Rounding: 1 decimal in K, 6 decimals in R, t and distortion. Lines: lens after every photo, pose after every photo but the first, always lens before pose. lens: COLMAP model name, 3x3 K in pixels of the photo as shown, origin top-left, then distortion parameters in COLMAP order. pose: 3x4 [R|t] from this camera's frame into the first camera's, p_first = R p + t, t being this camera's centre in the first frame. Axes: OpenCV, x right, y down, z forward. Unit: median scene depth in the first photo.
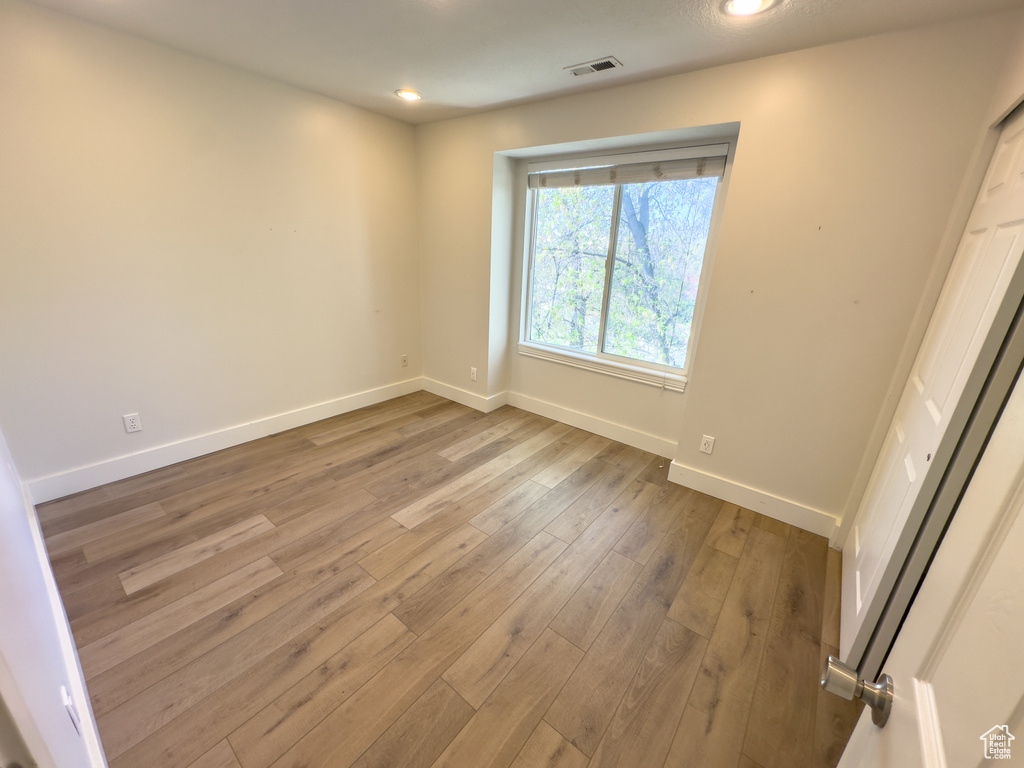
lens RADIAL K [[408.8, 0, 512.6], [0, 408.8, 383.9], [0, 0, 1]] dist [-0.004762, 0.000633]
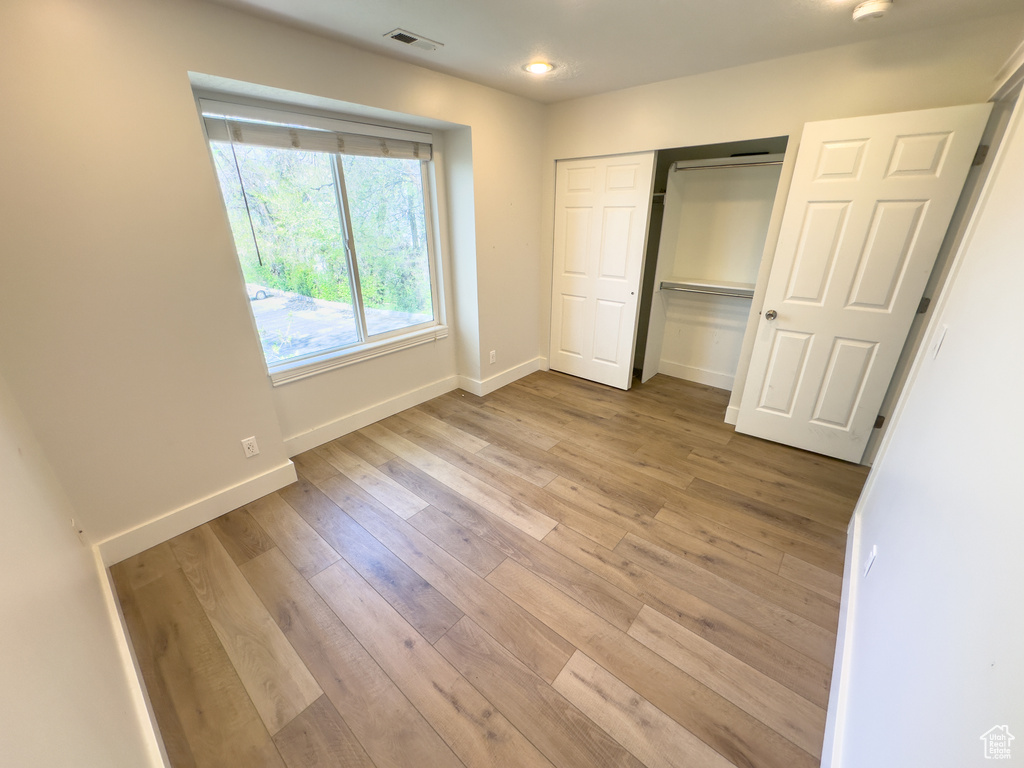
lens RADIAL K [[408.8, 0, 512.6], [0, 408.8, 383.9], [0, 0, 1]] dist [-0.004762, 0.000633]
pose [[0.033073, -0.432008, 0.901263, -1.033889], [0.325883, 0.857135, 0.398898, -0.387051], [-0.944832, 0.280513, 0.169132, 0.848326]]
